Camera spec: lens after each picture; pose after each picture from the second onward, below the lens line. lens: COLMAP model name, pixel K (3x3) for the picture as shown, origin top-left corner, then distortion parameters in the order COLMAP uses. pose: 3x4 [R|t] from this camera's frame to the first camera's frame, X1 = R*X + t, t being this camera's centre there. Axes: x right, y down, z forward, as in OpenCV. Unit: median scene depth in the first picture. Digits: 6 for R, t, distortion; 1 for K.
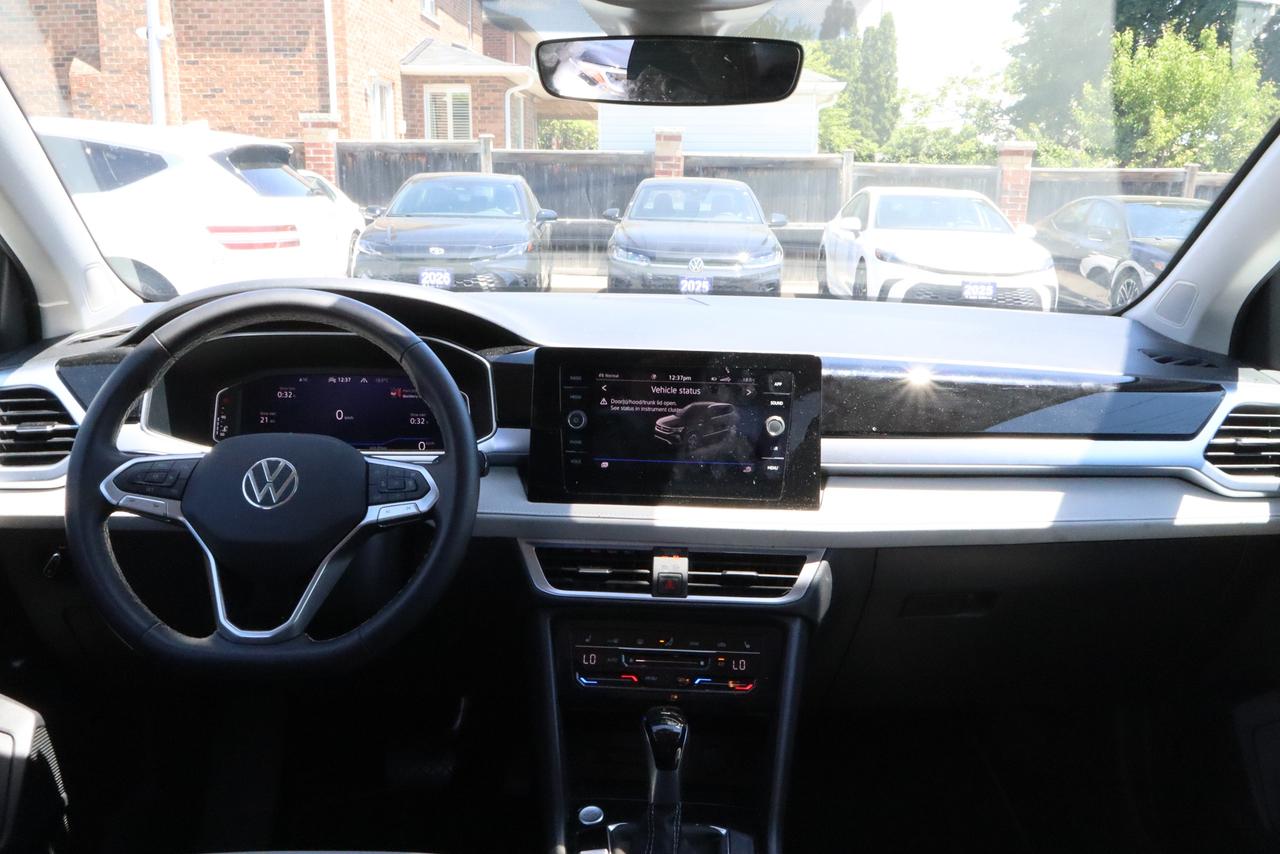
lens RADIAL K [[1059.6, 0, 636.9], [0, 1059.6, 450.5], [0, 0, 1]] dist [-0.034233, 0.021532]
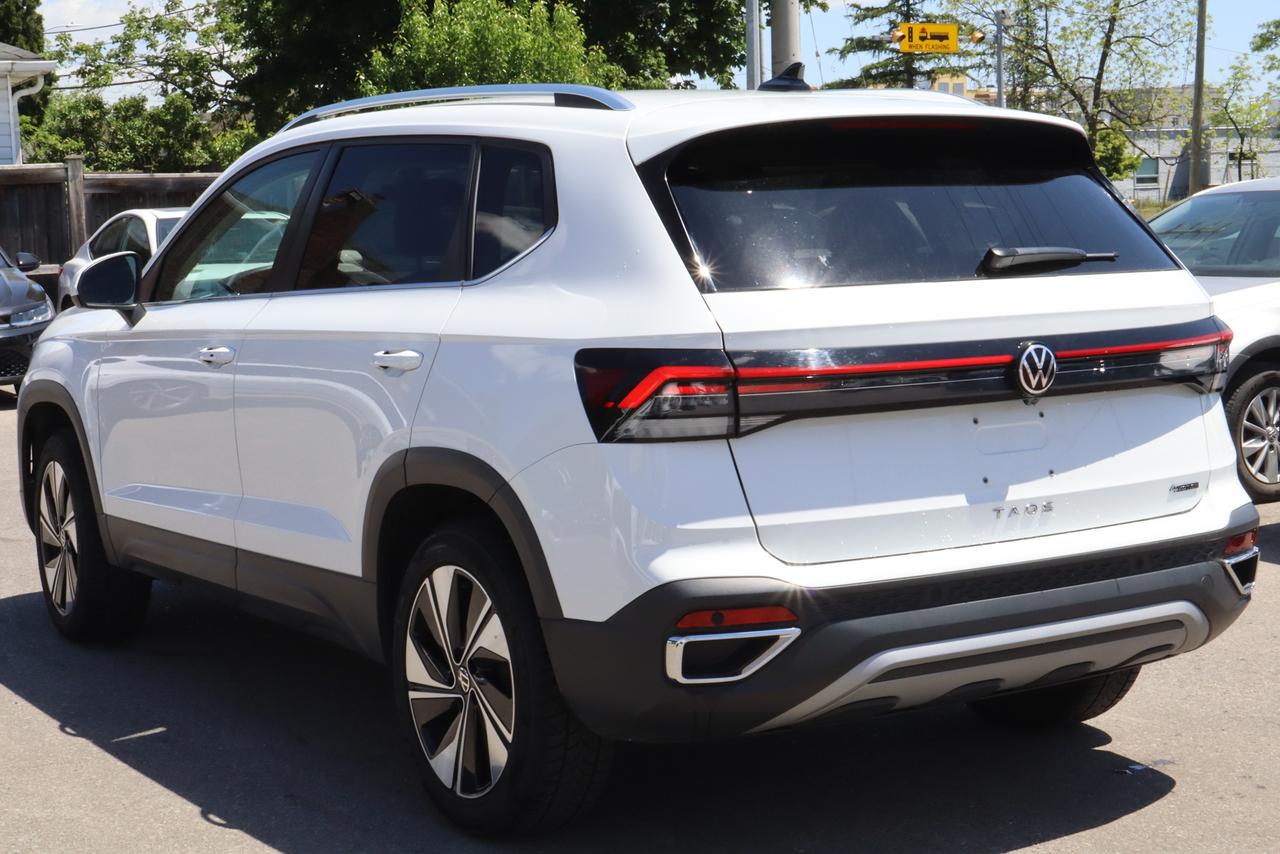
lens RADIAL K [[2128.0, 0, 632.2], [0, 2128.0, 430.3], [0, 0, 1]] dist [0.034564, 0.000000]
pose [[0.862832, -0.093574, 0.496754, -0.174516], [0.159381, 0.982951, -0.091677, 0.067414], [-0.479707, 0.158275, 0.863036, -0.308836]]
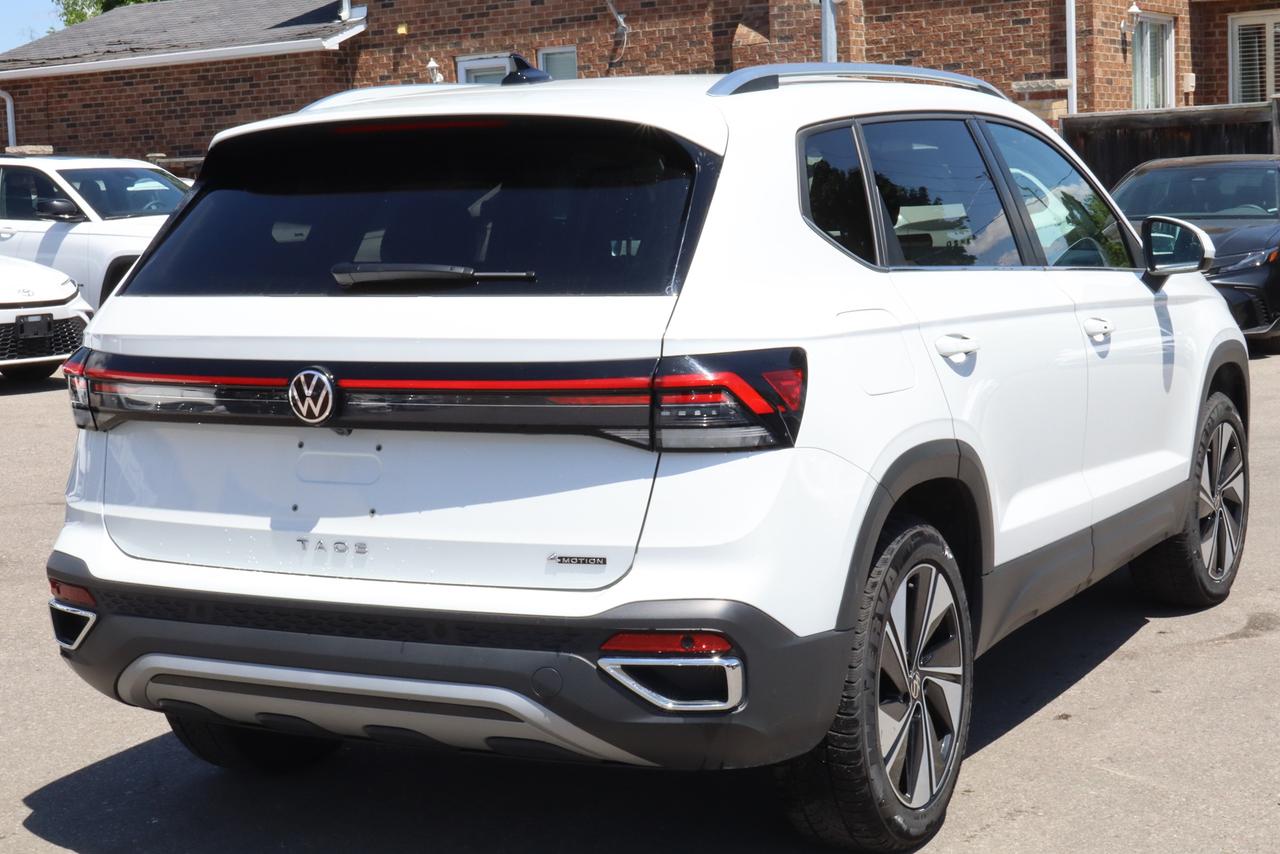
lens RADIAL K [[2128.0, 0, 650.6], [0, 2128.0, 422.3], [0, 0, 1]] dist [0.034564, 0.000000]
pose [[0.865405, 0.011348, -0.500944, 0.172129], [-0.073803, 0.991726, -0.105033, 0.069674], [0.495607, 0.127867, 0.859083, -0.296518]]
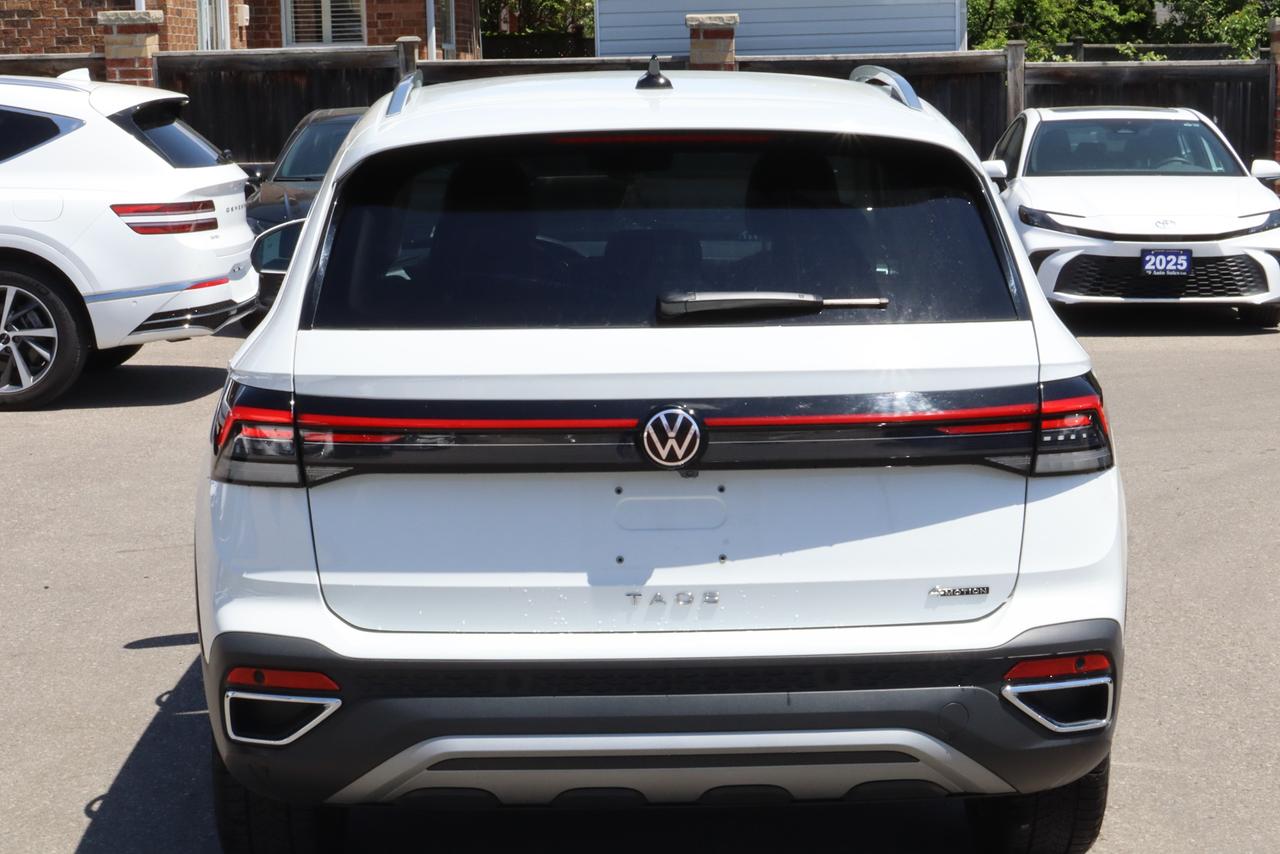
lens RADIAL K [[2559.9, 0, 636.8], [0, 2559.9, 427.7], [0, 0, 1]] dist [-0.015040, 0.000000]
pose [[0.999364, -0.028780, -0.021076, 0.010642], [0.026393, 0.994027, -0.105893, 0.071591], [0.023998, 0.105270, 0.994154, -0.379832]]
